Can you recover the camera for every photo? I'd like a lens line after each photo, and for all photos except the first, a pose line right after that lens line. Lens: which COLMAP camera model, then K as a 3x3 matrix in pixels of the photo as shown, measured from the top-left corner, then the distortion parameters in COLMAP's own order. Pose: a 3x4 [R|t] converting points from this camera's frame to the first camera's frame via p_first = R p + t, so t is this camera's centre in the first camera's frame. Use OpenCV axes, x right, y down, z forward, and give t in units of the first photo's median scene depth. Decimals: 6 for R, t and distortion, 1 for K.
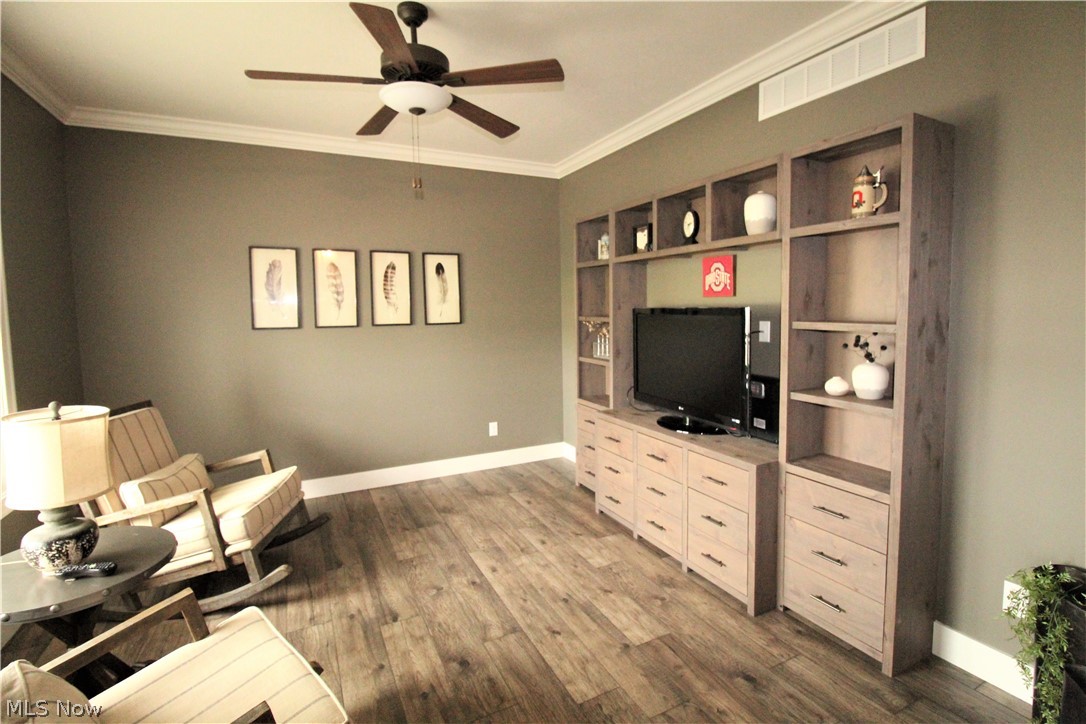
lens RADIAL K [[504.0, 0, 537.8], [0, 504.0, 347.7], [0, 0, 1]] dist [-0.011444, -0.007353]
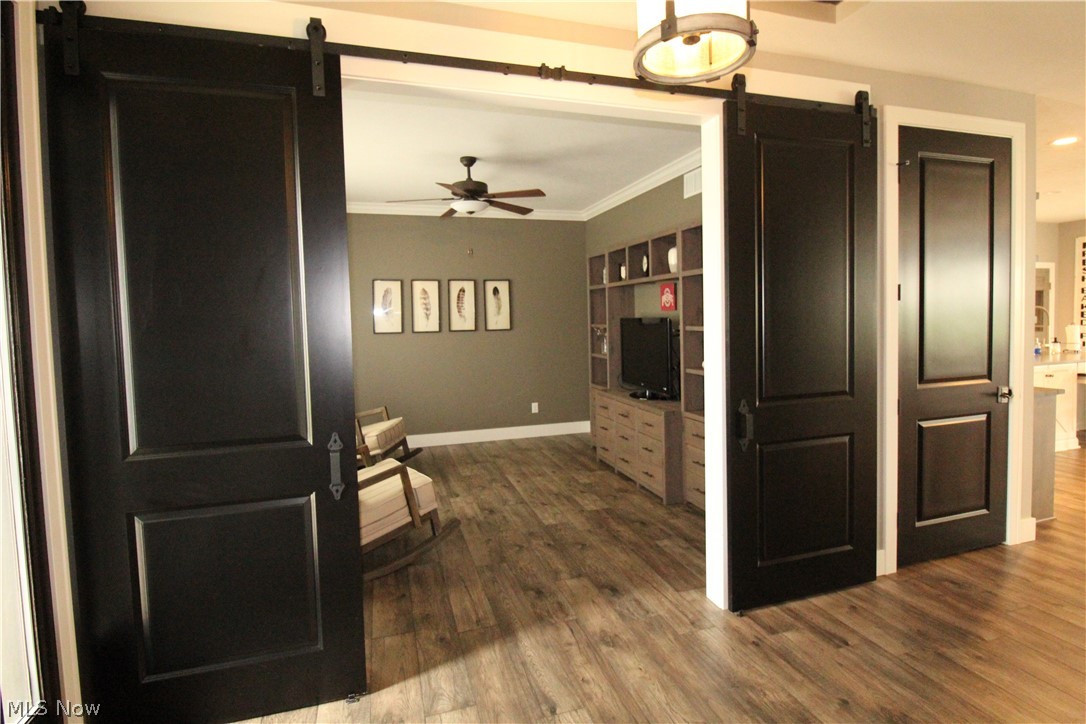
lens RADIAL K [[560.0, 0, 540.2], [0, 560.0, 356.3], [0, 0, 1]] dist [-0.003516, -0.006513]
pose [[0.985588, 0.006209, -0.169051, 0.257910], [-0.007714, 0.999936, -0.008250, 0.051047], [0.168989, 0.009435, 0.985573, -0.693668]]
